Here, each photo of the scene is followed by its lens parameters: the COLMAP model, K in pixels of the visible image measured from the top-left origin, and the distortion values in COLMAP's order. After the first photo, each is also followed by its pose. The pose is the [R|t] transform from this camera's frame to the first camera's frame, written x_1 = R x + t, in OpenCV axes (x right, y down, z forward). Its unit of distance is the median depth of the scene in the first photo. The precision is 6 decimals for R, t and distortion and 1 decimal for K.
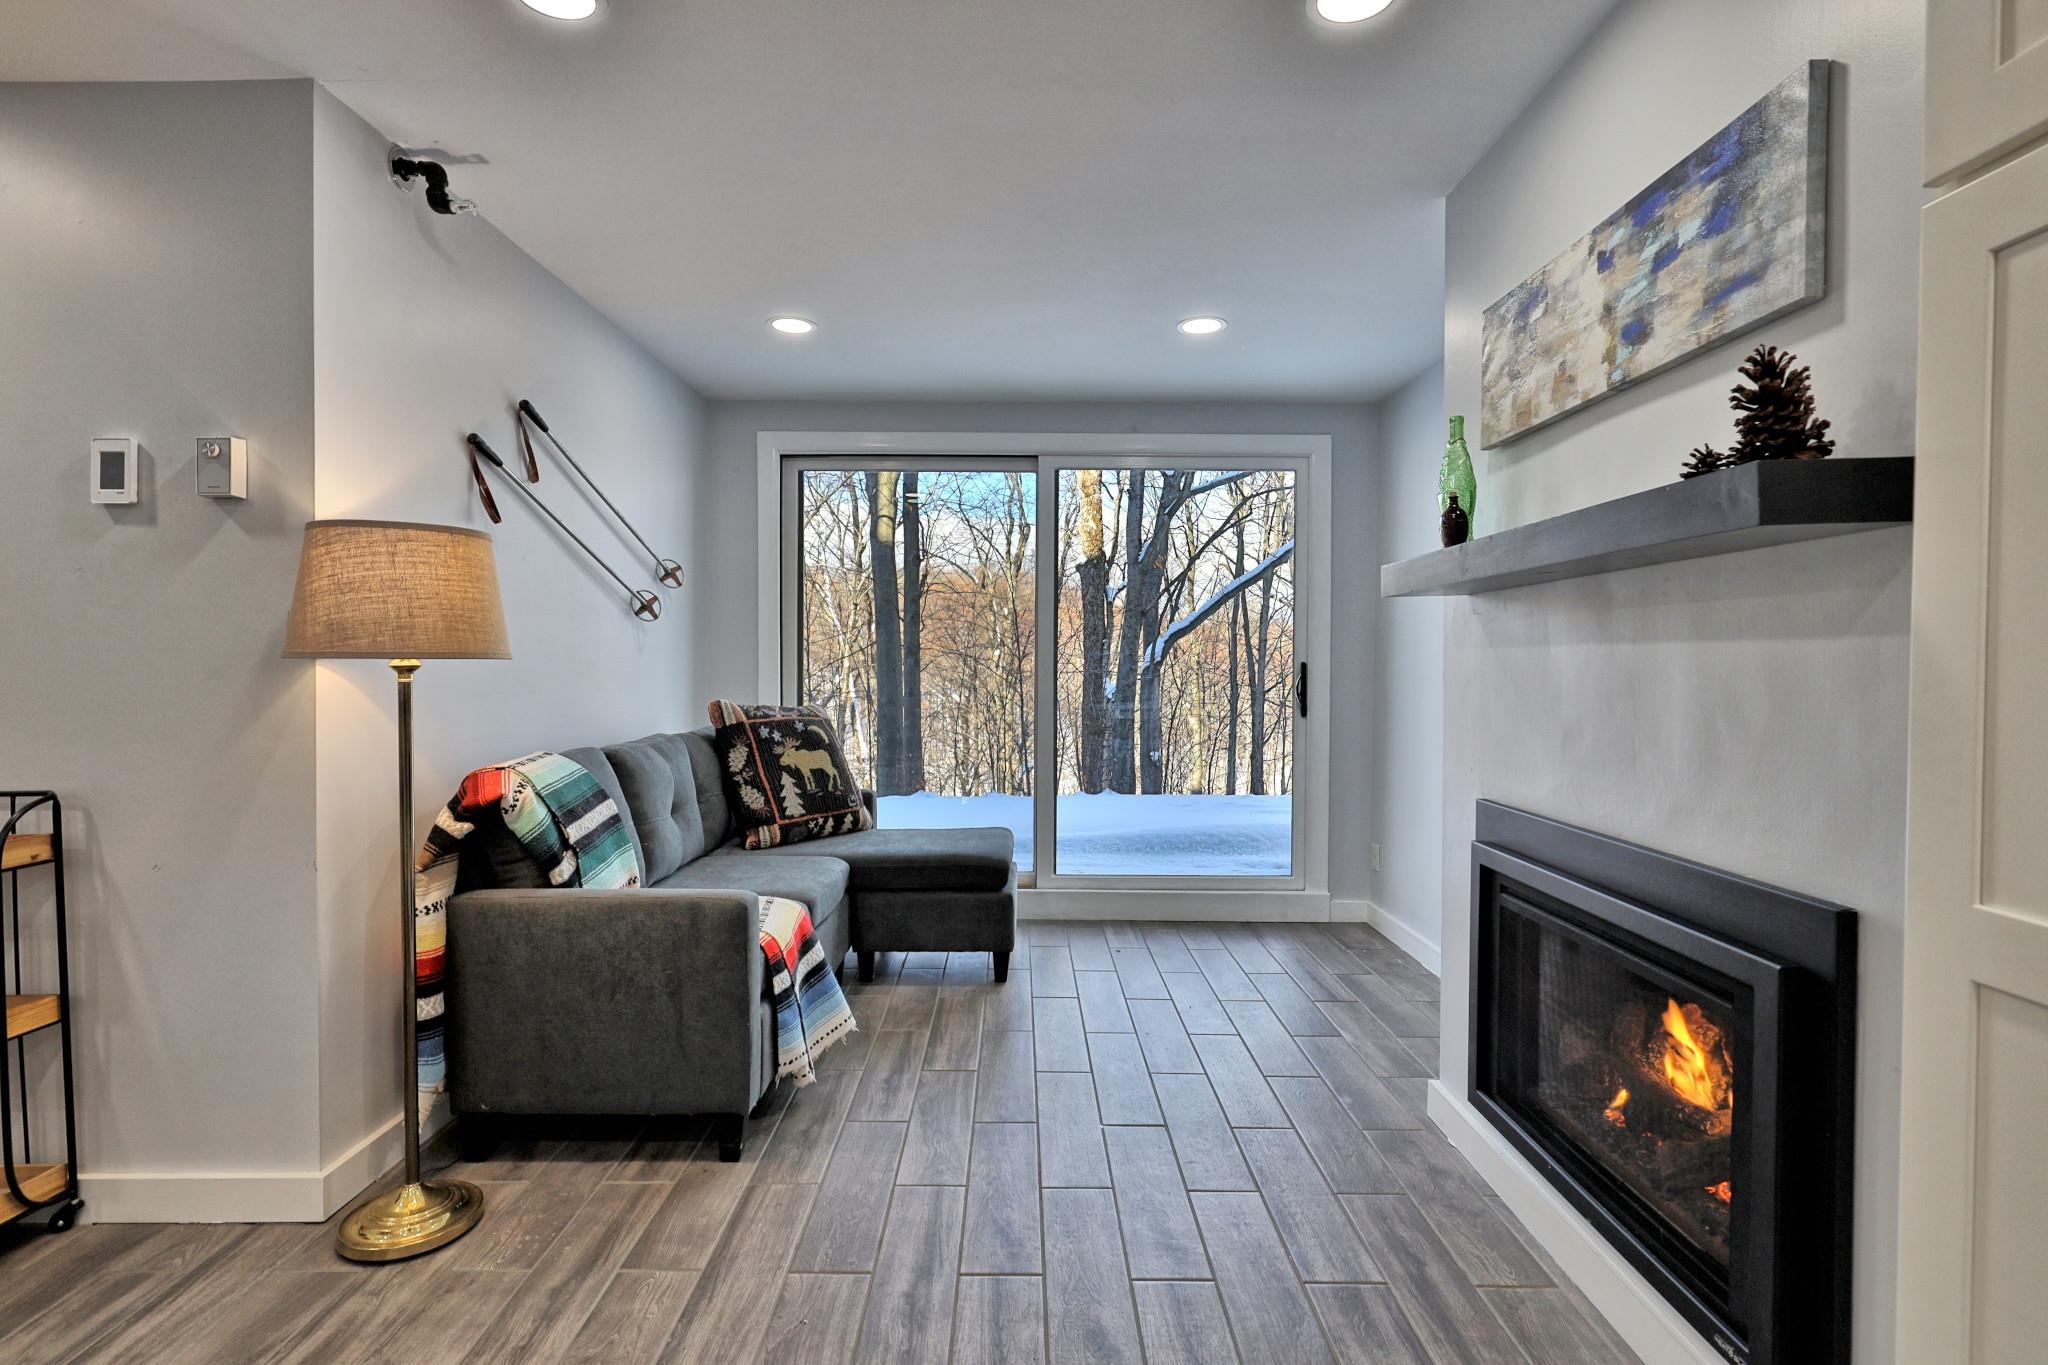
lens RADIAL K [[986.1, 0, 1030.6], [0, 986.1, 679.2], [0, 0, 1]] dist [-0.000868, -0.000233]
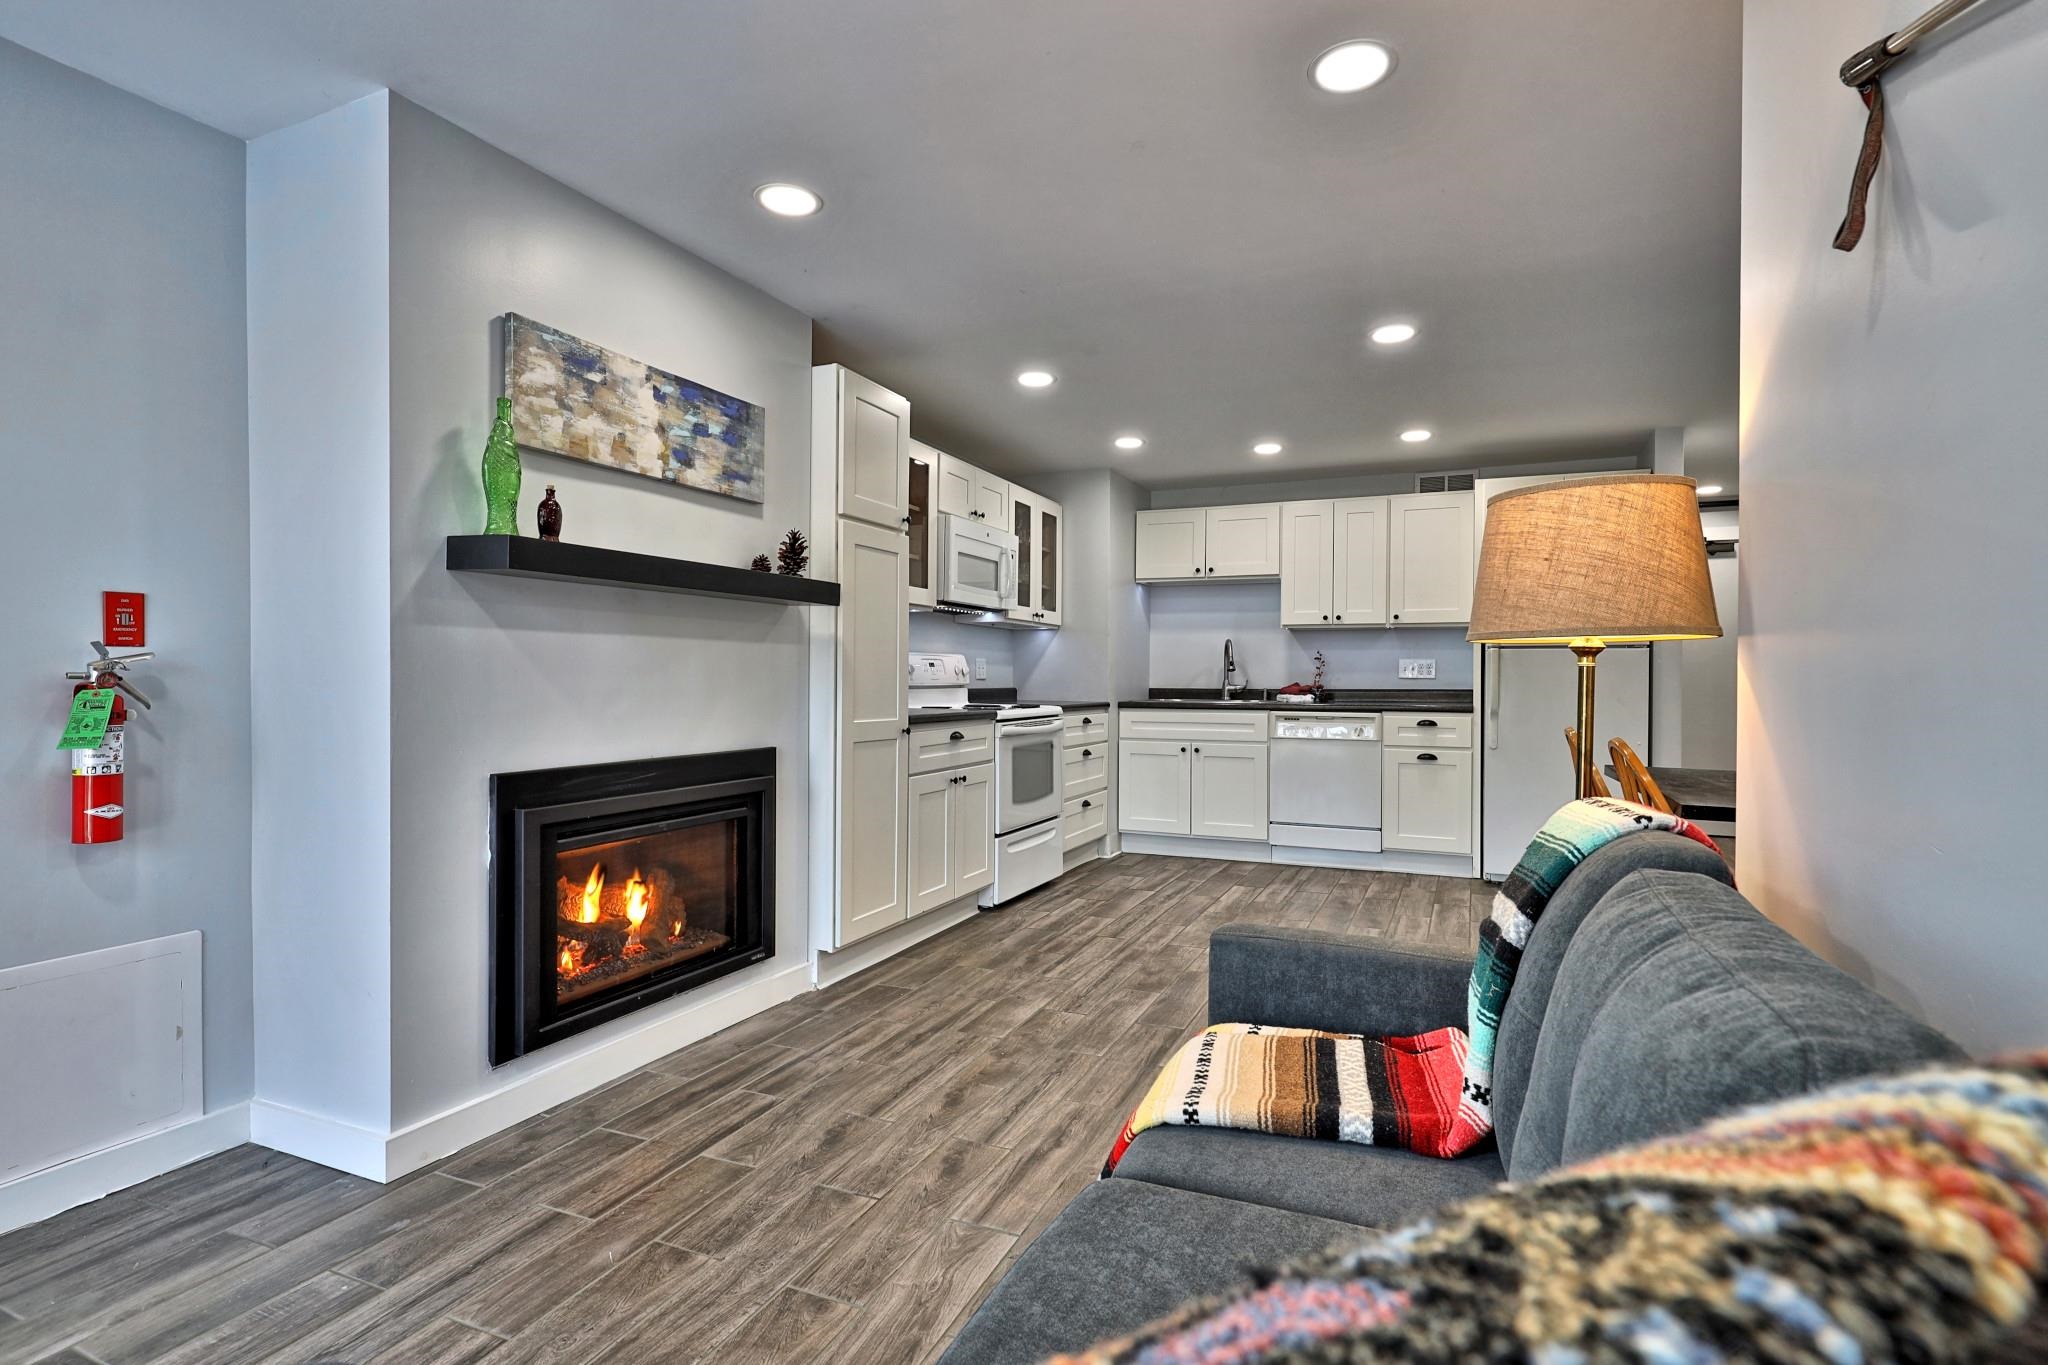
lens RADIAL K [[986.1, 0, 1030.6], [0, 986.1, 679.2], [0, 0, 1]] dist [-0.000868, -0.000233]
pose [[-0.912447, -0.011428, 0.409035, -0.556418], [-0.003228, 0.999780, 0.020734, -0.001855], [-0.409182, 0.017598, -0.912283, 1.991199]]
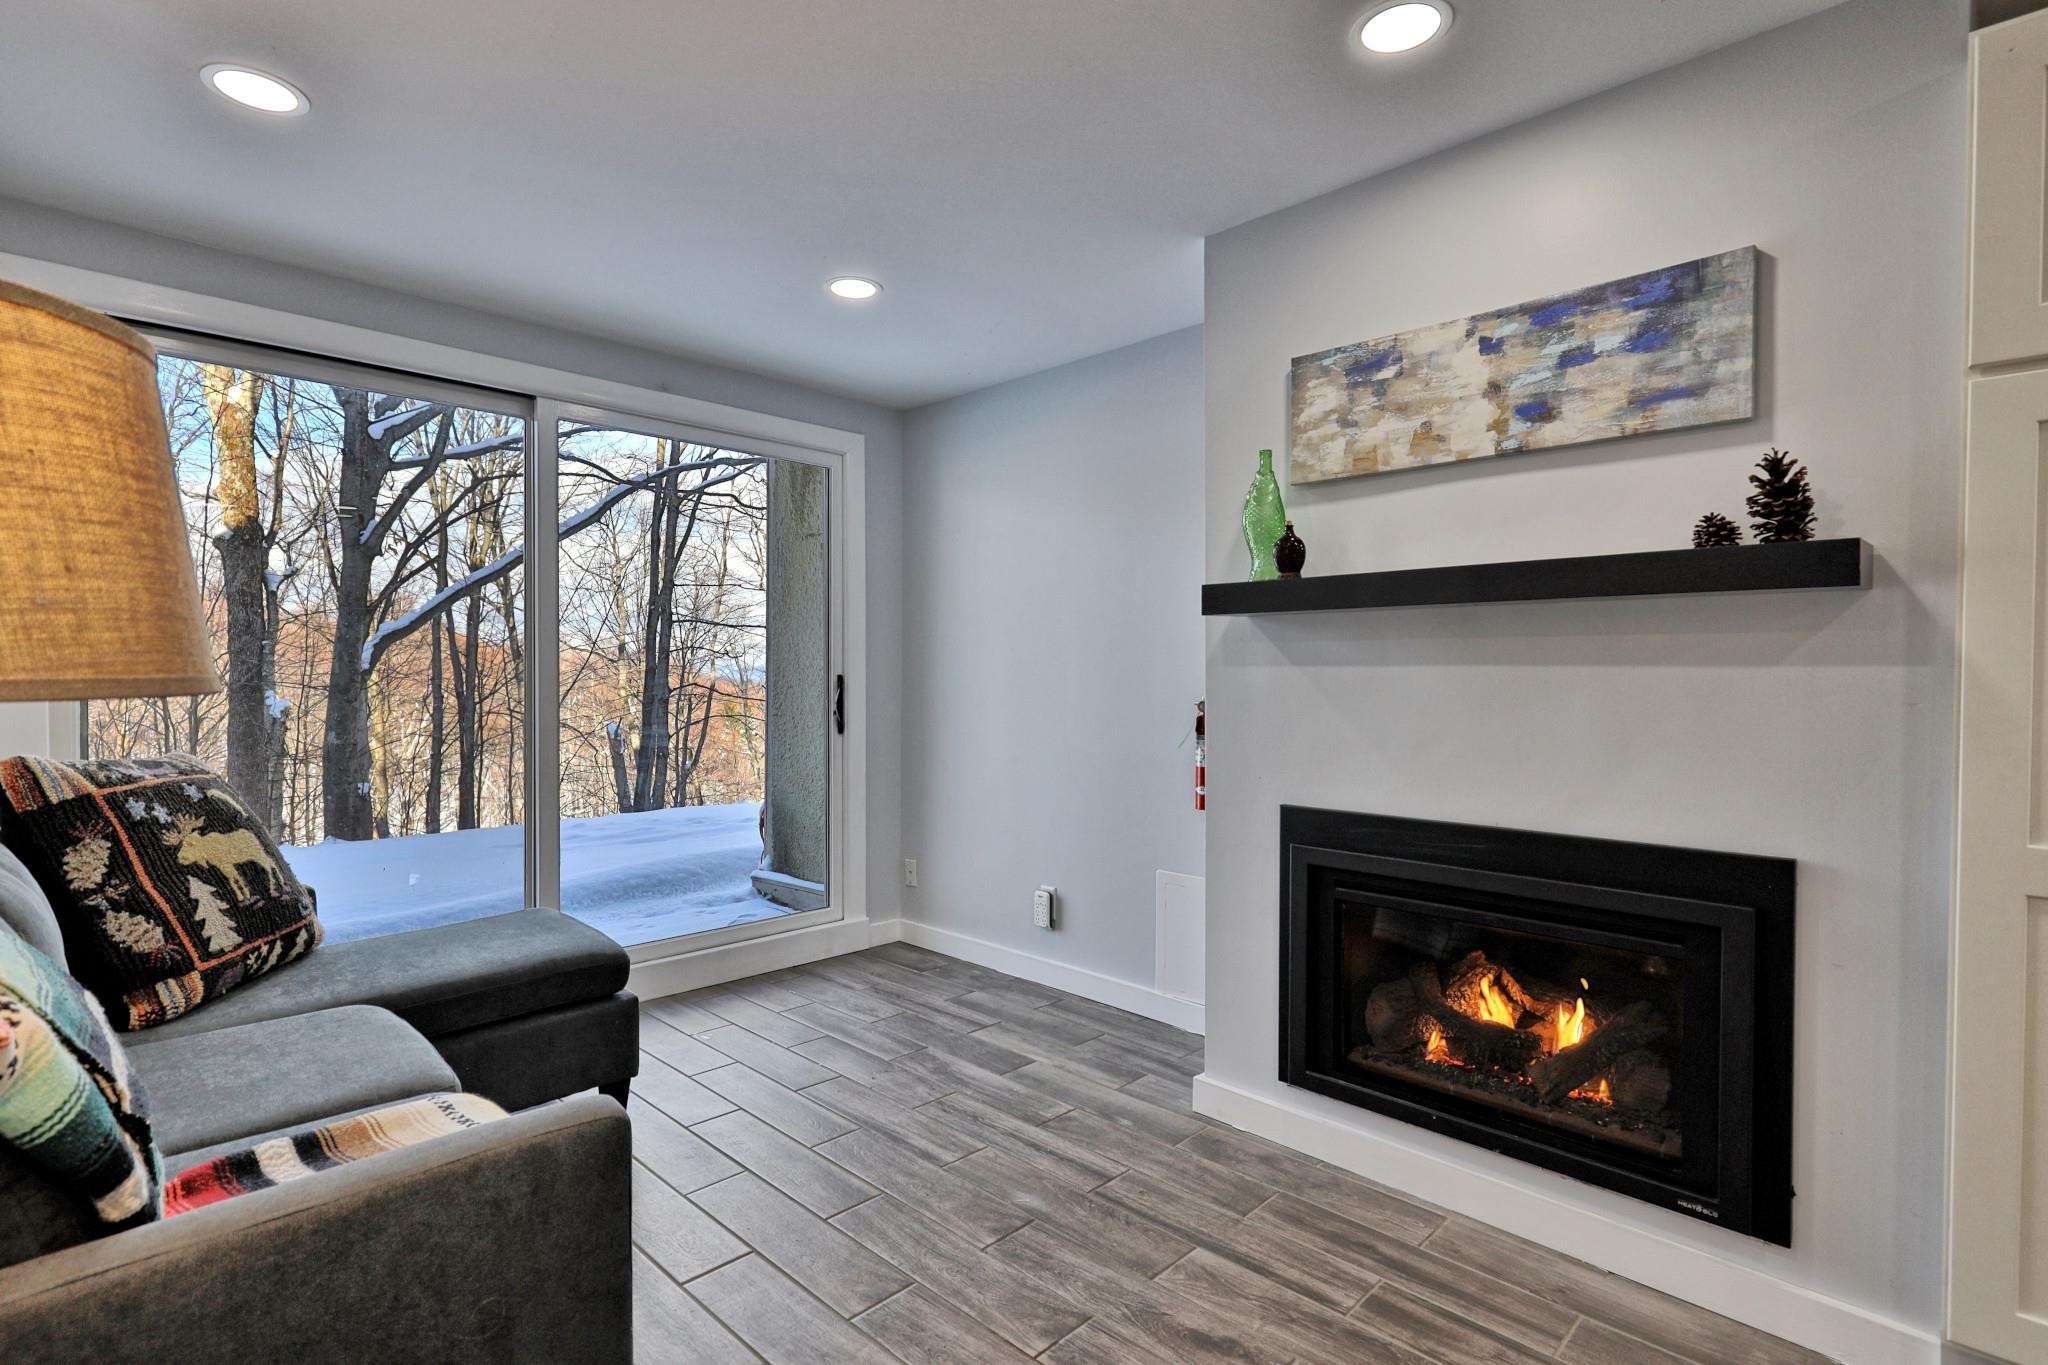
lens RADIAL K [[986.3, 0, 1029.2], [0, 986.3, 687.6], [0, 0, 1]] dist [-0.000848, -0.000020]
pose [[0.701207, -0.013137, 0.712837, -0.600969], [0.011977, 0.999906, 0.006646, -0.021980], [-0.712858, 0.003877, 0.701298, 0.505149]]
